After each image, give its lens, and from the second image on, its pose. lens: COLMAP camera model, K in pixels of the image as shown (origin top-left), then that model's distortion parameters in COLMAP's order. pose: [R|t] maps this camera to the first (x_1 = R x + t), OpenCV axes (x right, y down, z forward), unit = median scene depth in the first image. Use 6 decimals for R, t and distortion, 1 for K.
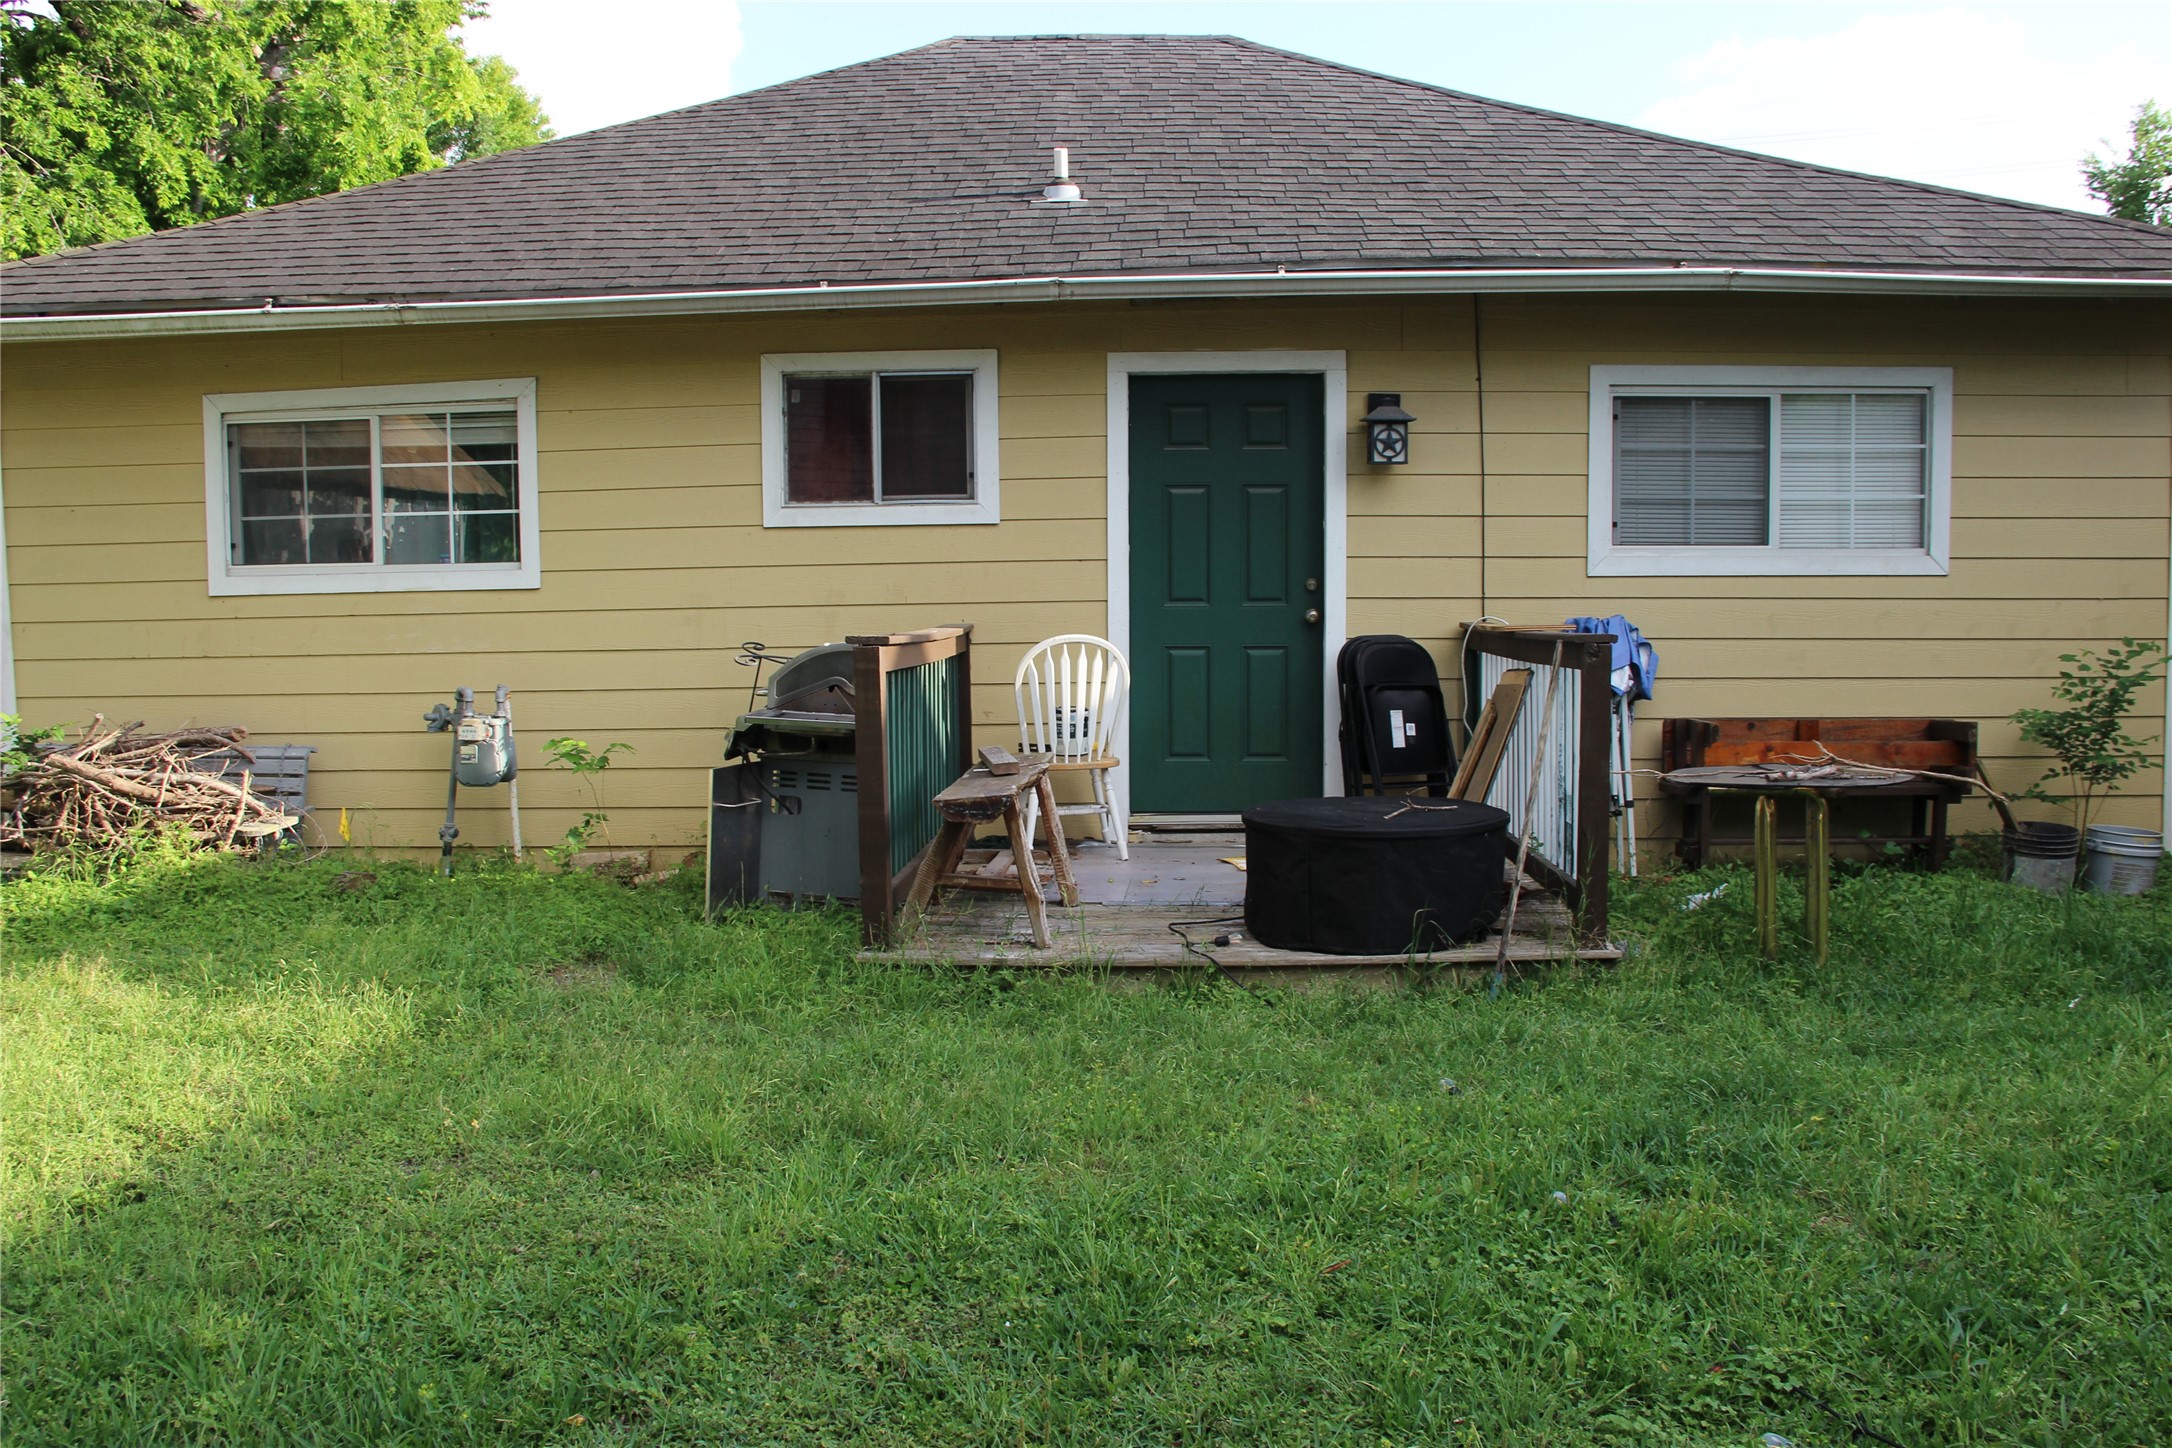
lens RADIAL K [[1824.4, 0, 1090.6], [0, 1824.4, 719.3], [0, 0, 1]] dist [-0.152864, 0.135095]
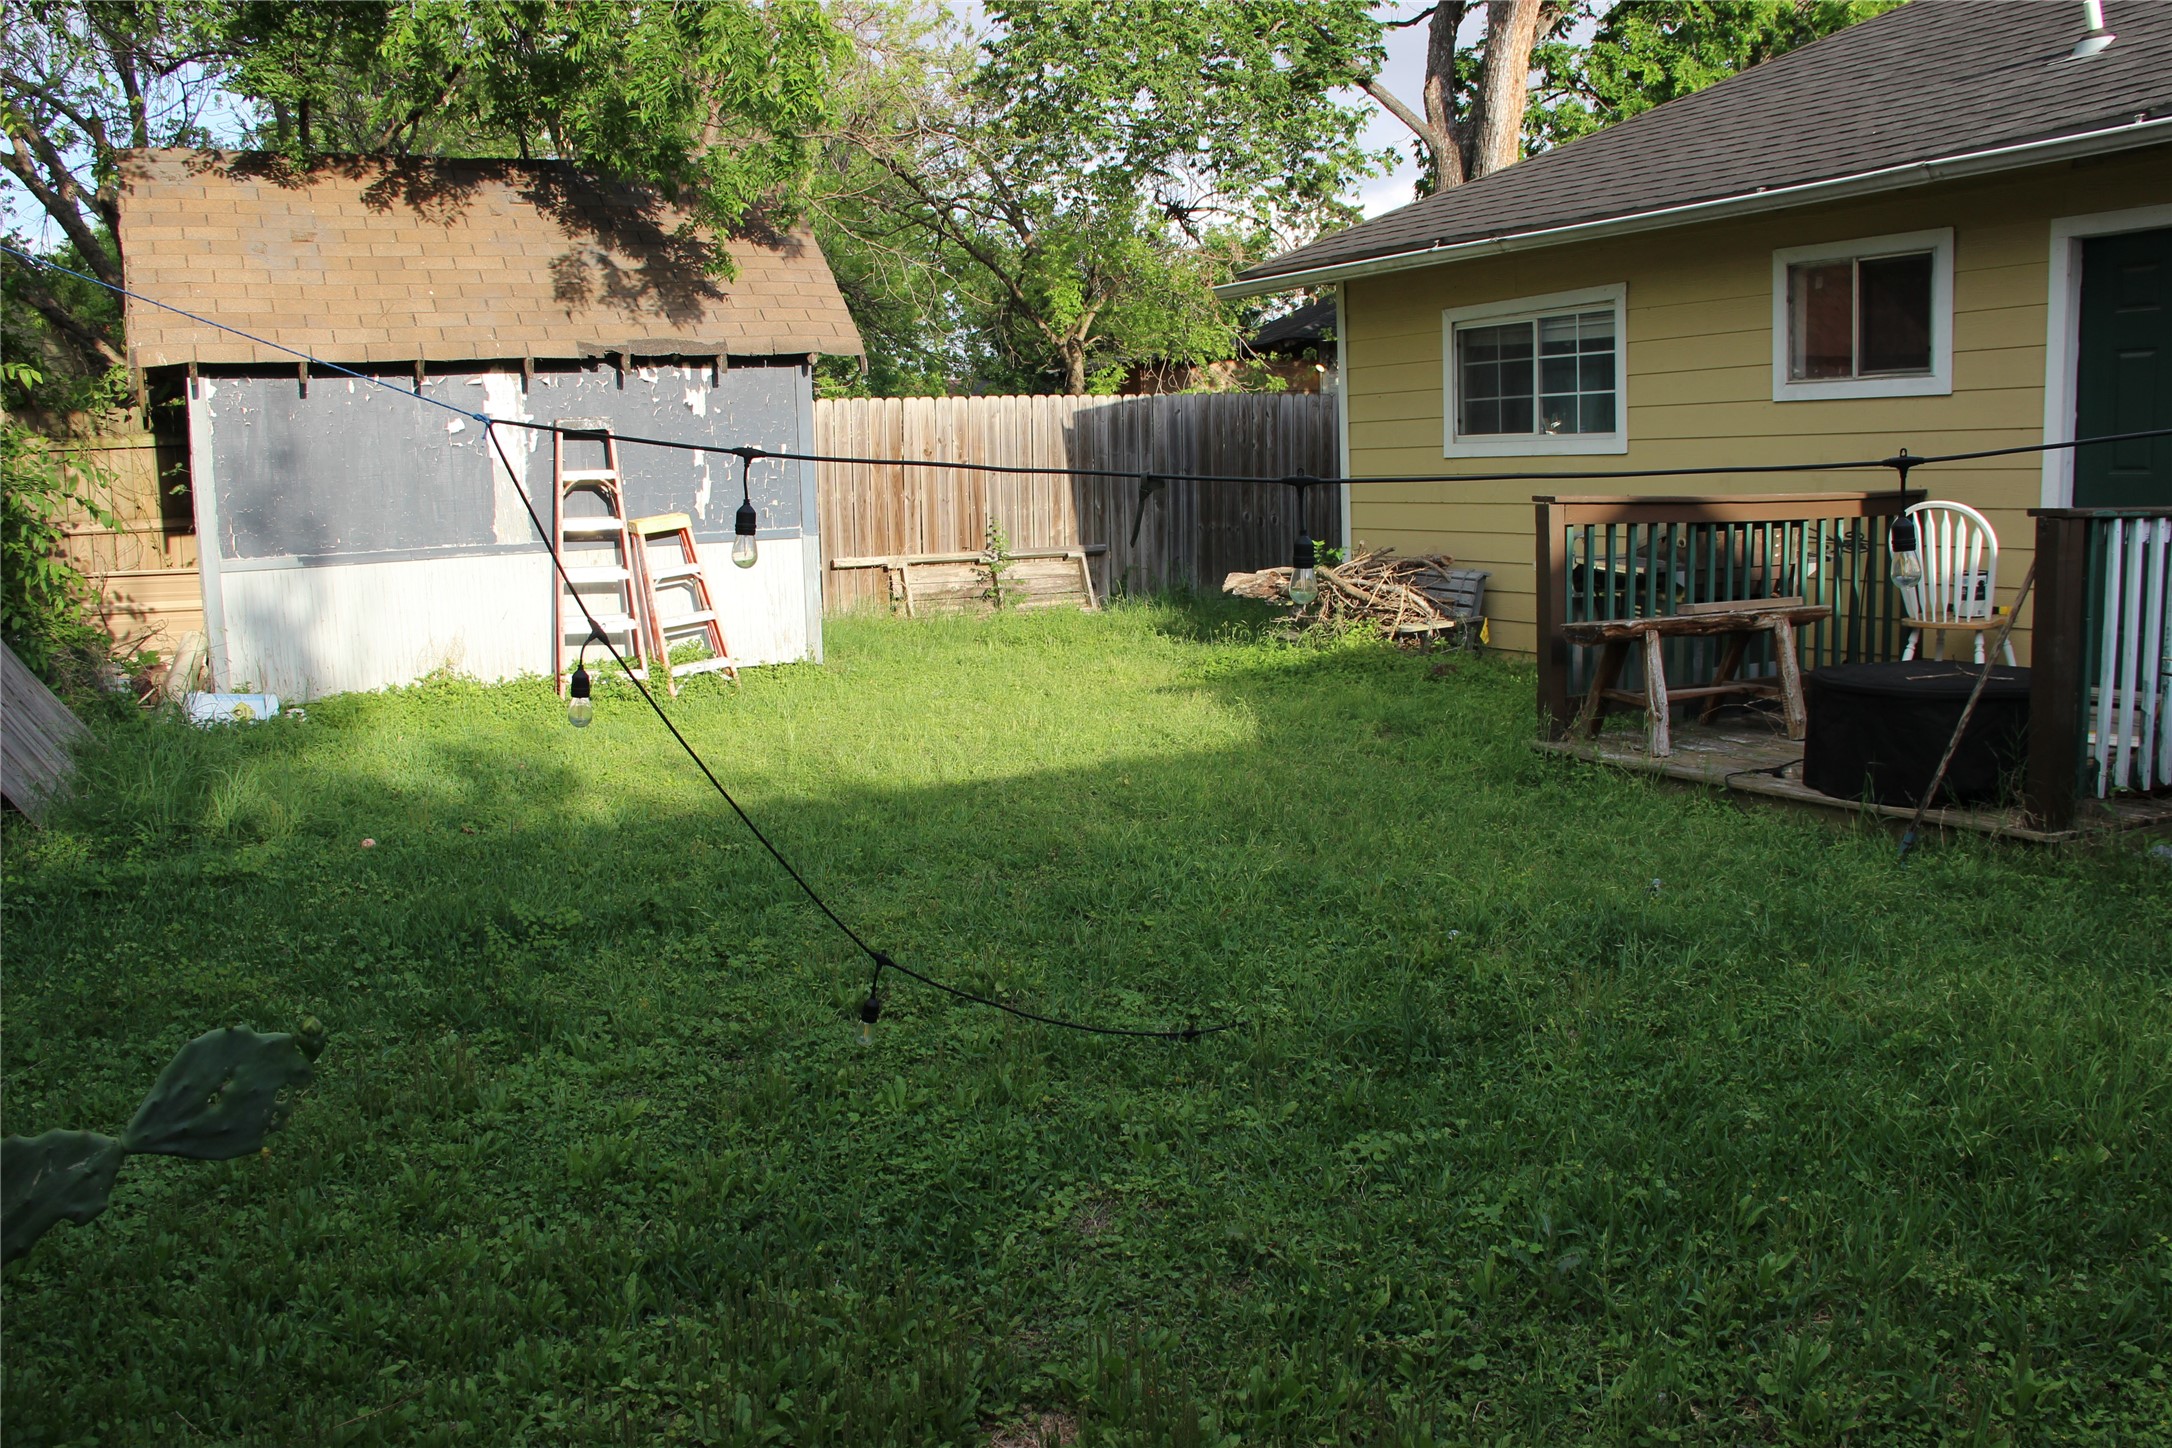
lens RADIAL K [[1824.4, 0, 1090.6], [0, 1824.4, 719.3], [0, 0, 1]] dist [-0.152864, 0.135095]
pose [[0.520420, 0.117420, -0.845799, 0.579423], [-0.046221, 0.992922, 0.109405, -0.009856], [0.852658, -0.017843, 0.522164, 0.038792]]
